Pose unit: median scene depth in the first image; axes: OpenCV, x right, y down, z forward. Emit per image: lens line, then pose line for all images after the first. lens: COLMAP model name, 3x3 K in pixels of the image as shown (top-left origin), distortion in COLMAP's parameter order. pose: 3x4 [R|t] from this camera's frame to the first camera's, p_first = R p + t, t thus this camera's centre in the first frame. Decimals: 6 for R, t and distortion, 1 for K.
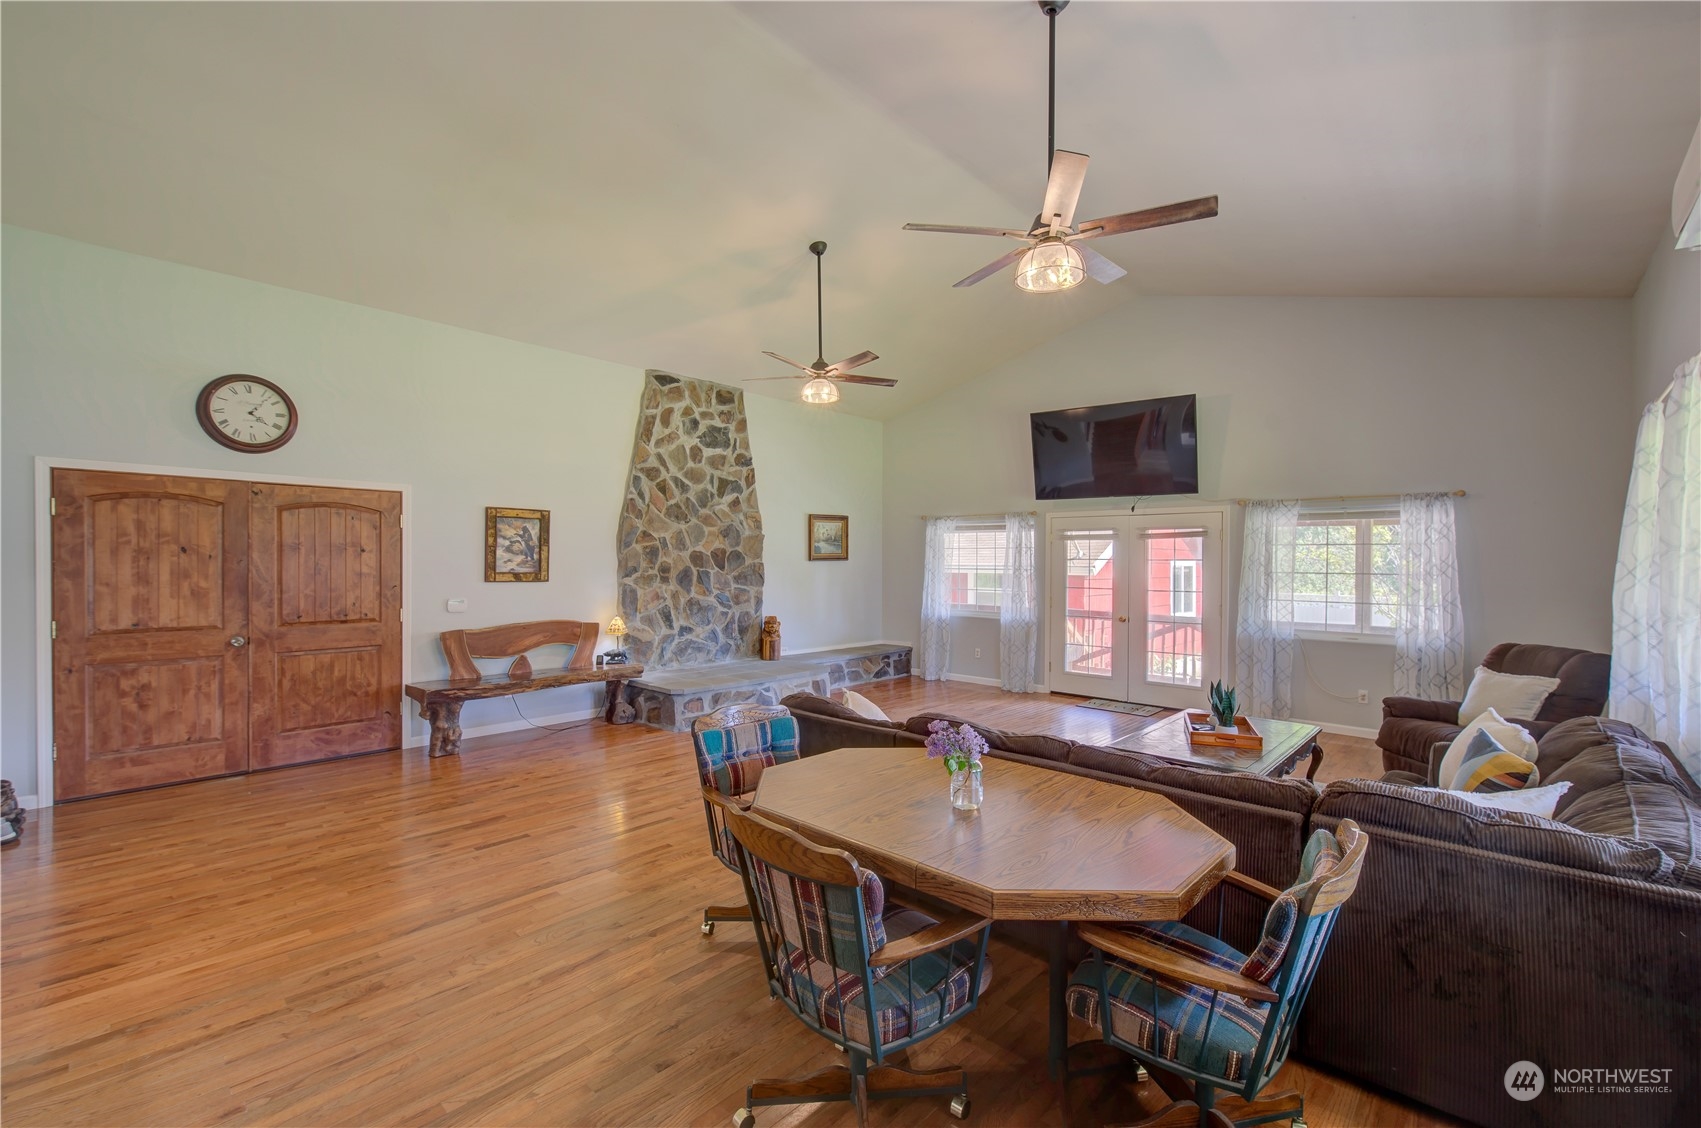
lens RADIAL K [[725.8, 0, 858.2], [0, 725.8, 564.4], [0, 0, 1]] dist [-0.002093, 0.000506]
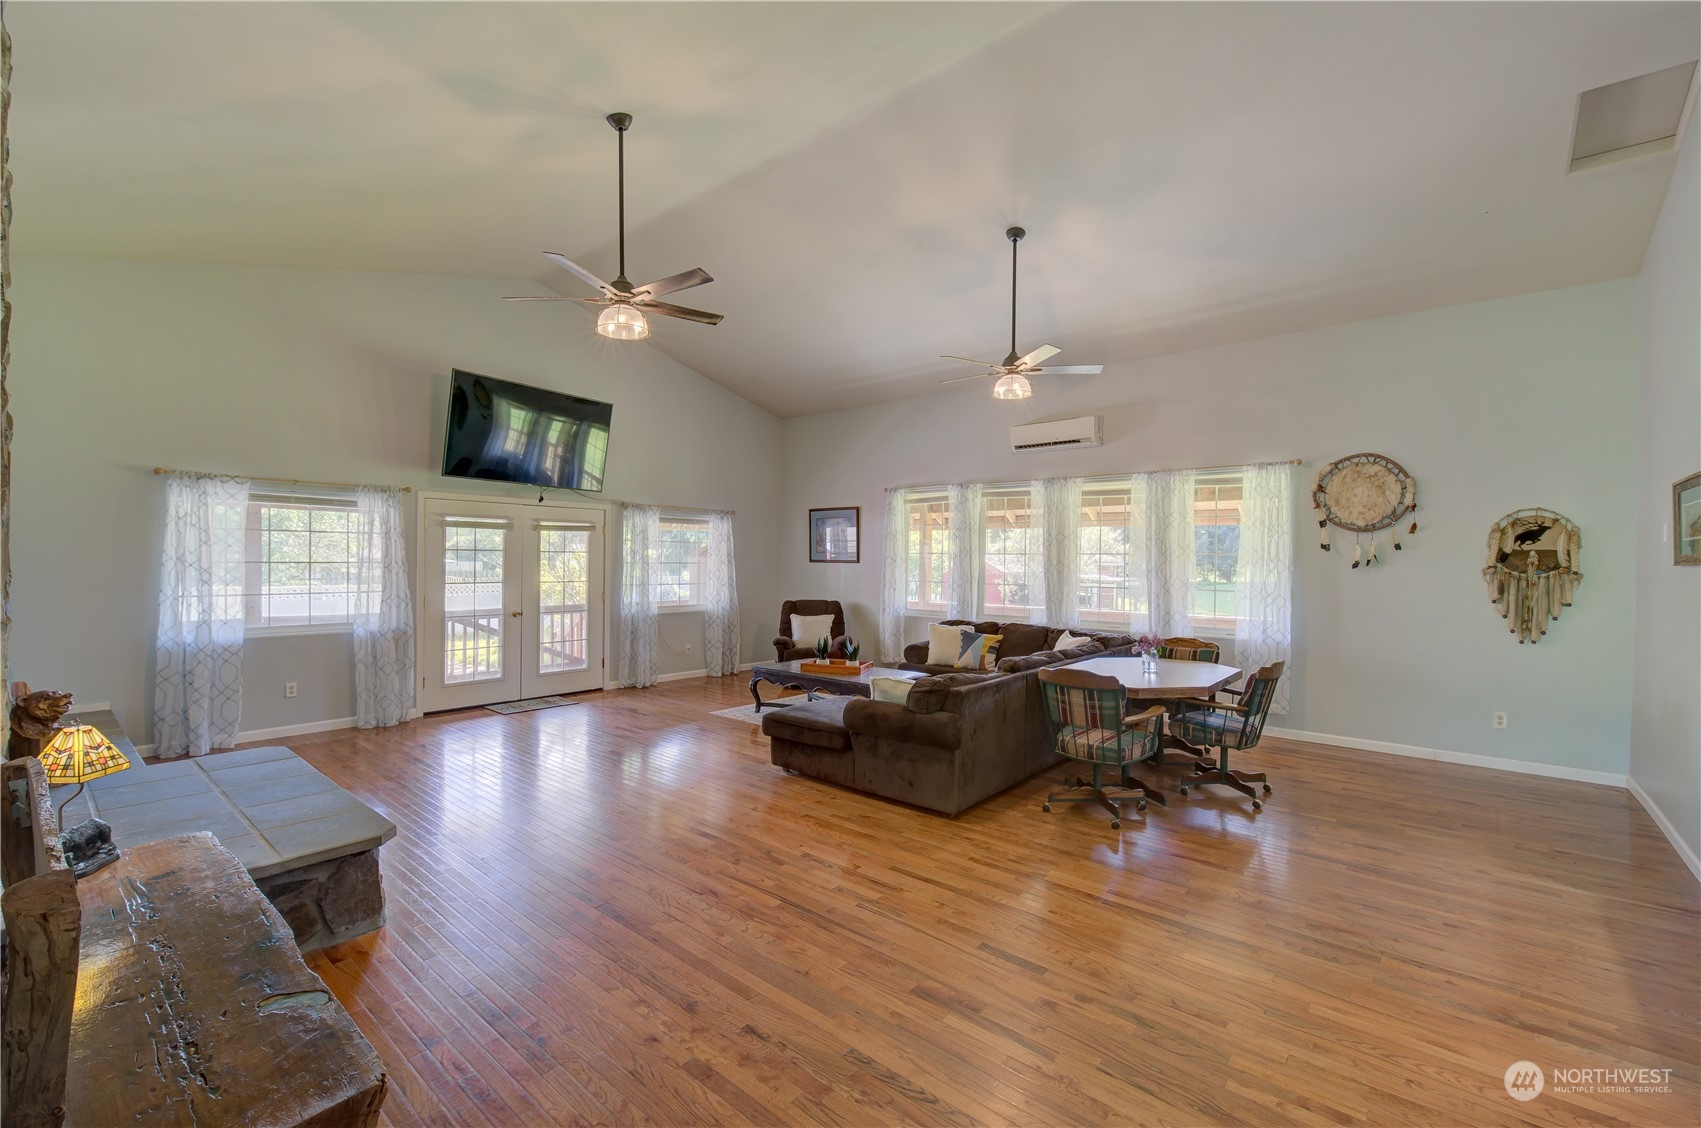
lens RADIAL K [[719.8, 0, 858.4], [0, 719.8, 560.7], [0, 0, 1]] dist [0.001525, 0.000024]
pose [[-0.048961, -0.010164, 0.998749, -0.612647], [-0.005847, 0.999934, 0.009889, -0.005749], [-0.998784, -0.005355, -0.049017, 0.615367]]
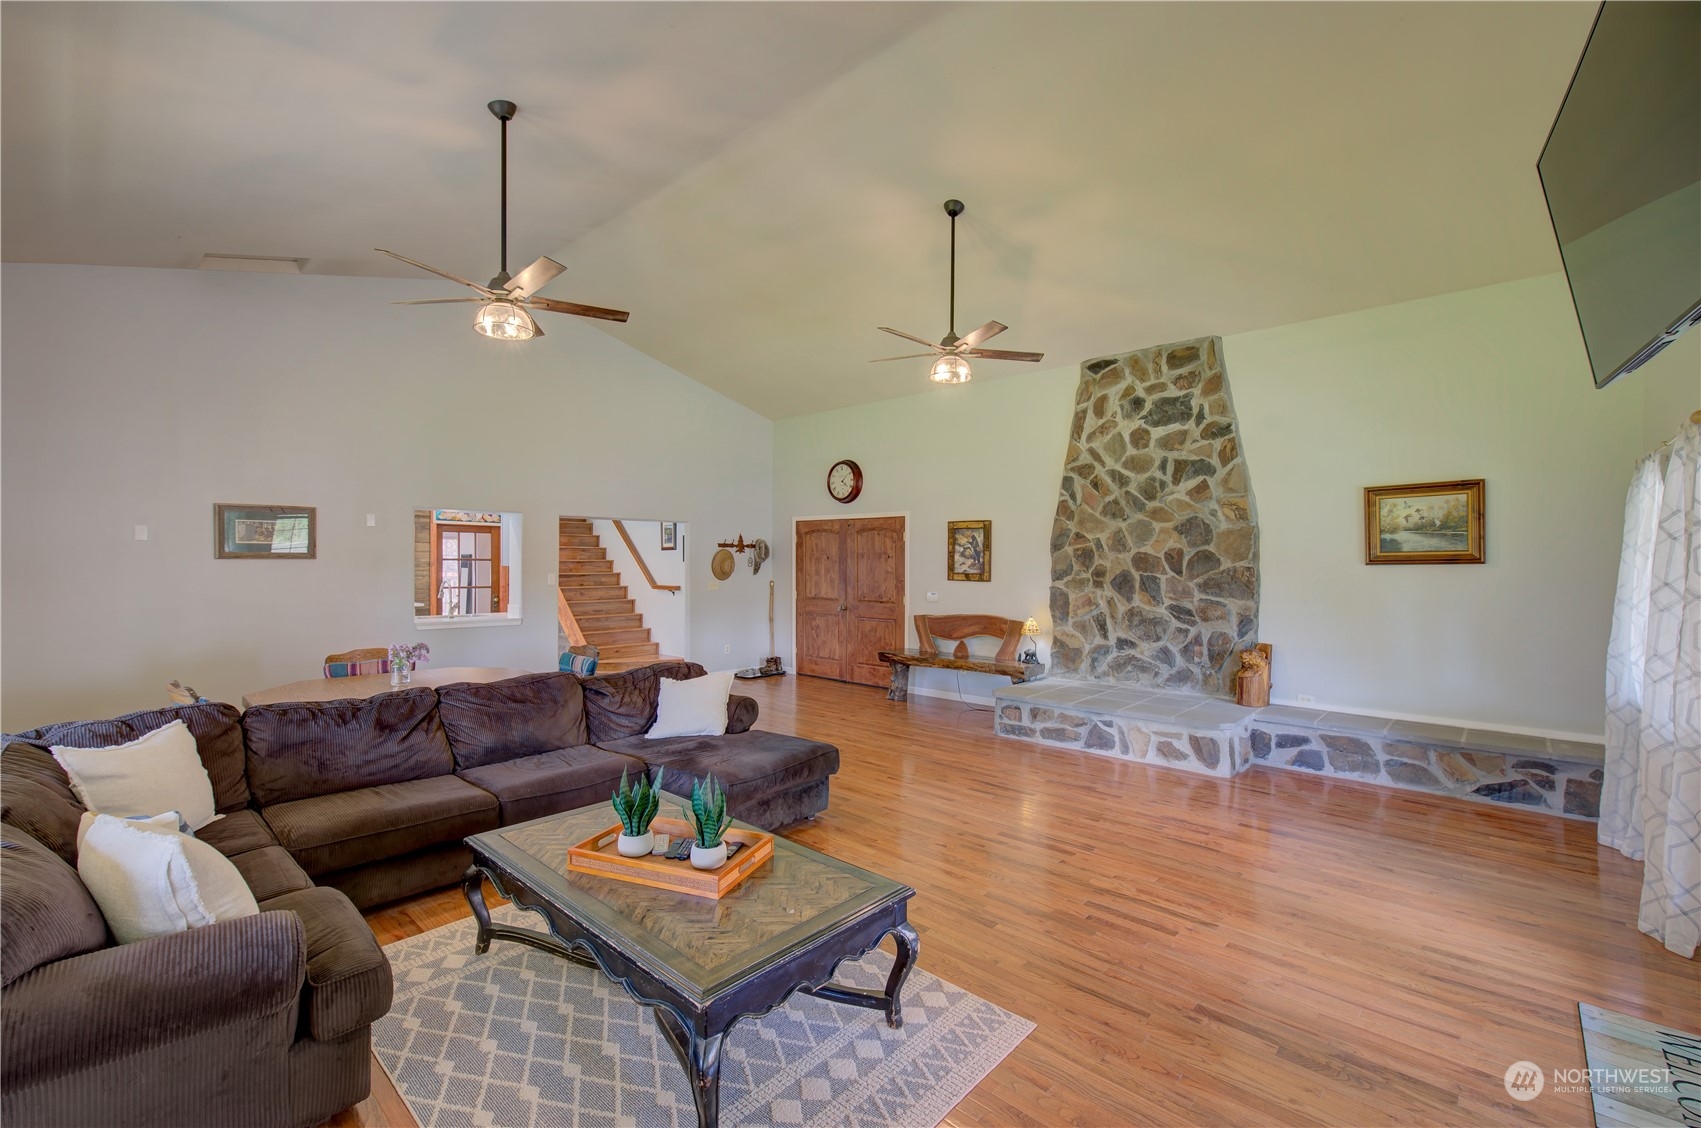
lens RADIAL K [[725.8, 0, 858.2], [0, 725.8, 564.4], [0, 0, 1]] dist [-0.002093, 0.000506]
pose [[0.010273, -0.003061, -0.999943, 0.642636], [-0.010438, 0.999941, -0.003168, 0.001863], [0.999893, 0.010470, 0.010241, 0.683667]]
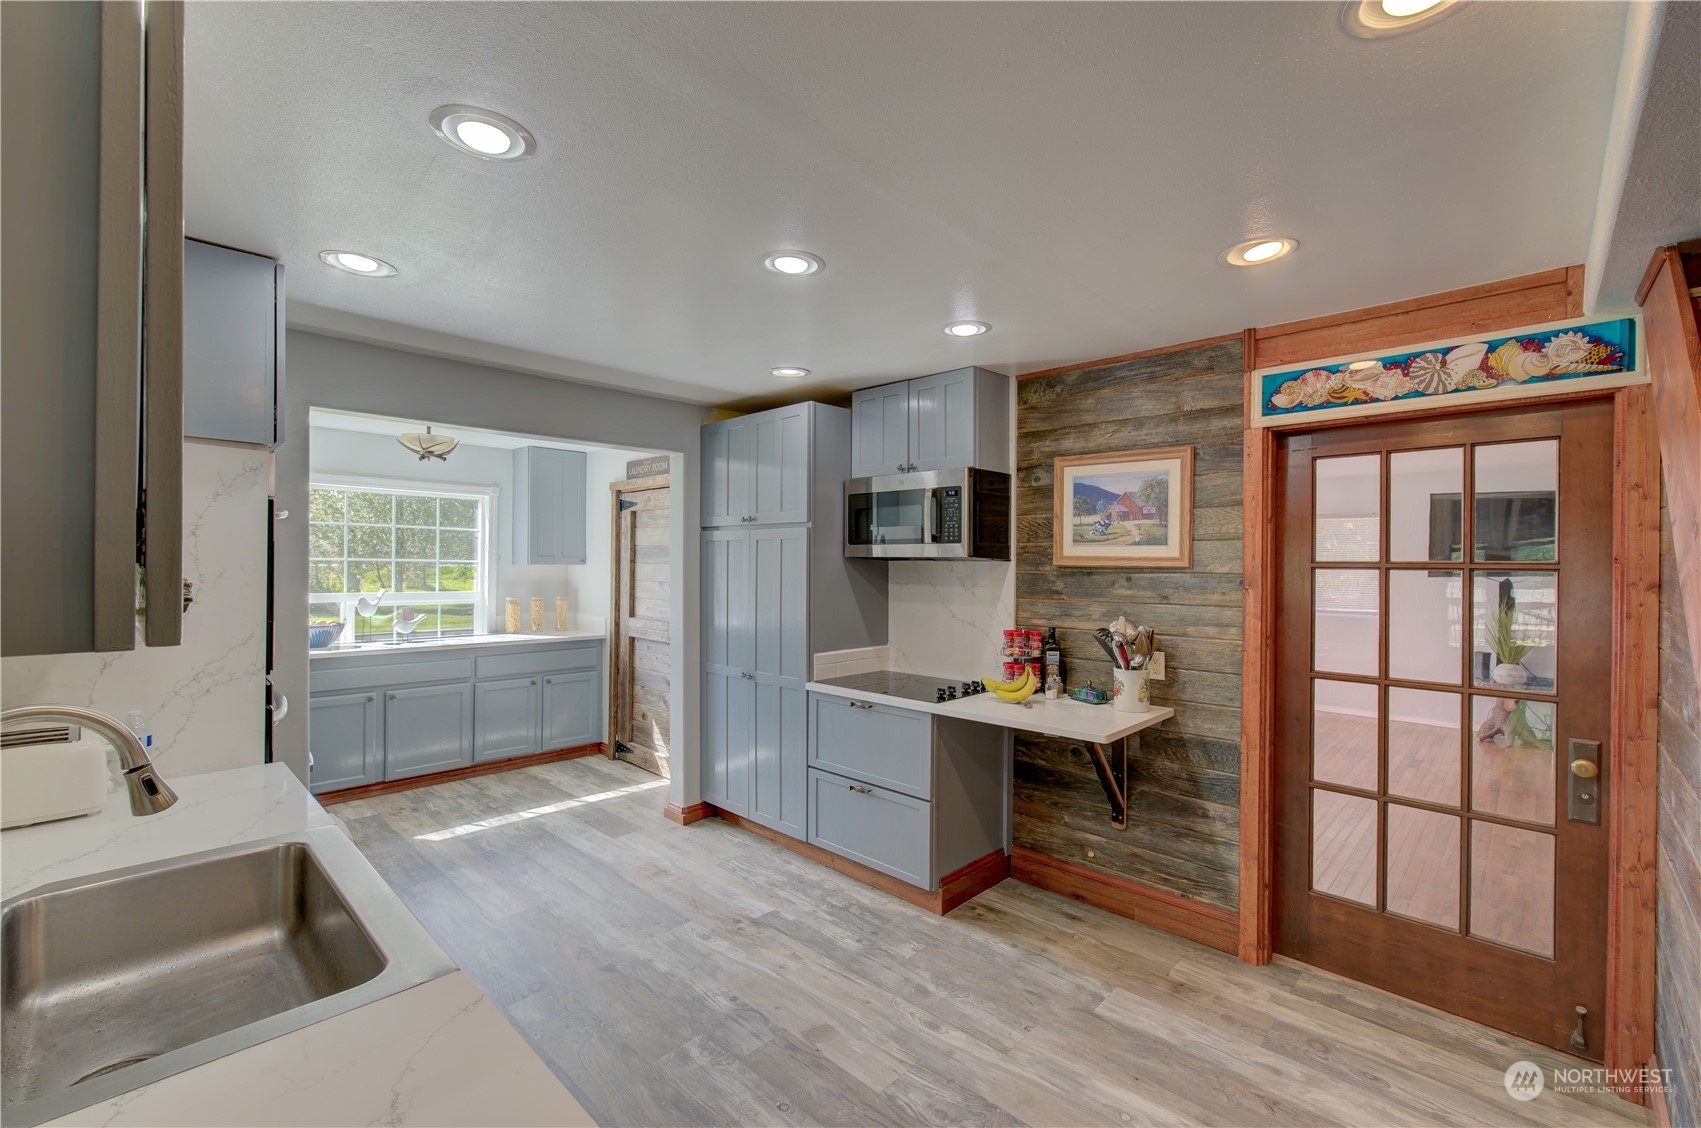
lens RADIAL K [[715.1, 0, 854.4], [0, 715.1, 566.2], [0, 0, 1]] dist [-0.004303, -0.000082]
pose [[-0.999874, -0.008427, 0.013486, -0.516207], [-0.008286, 0.999911, 0.010466, -0.004300], [-0.013573, 0.010352, -0.999854, 0.263961]]
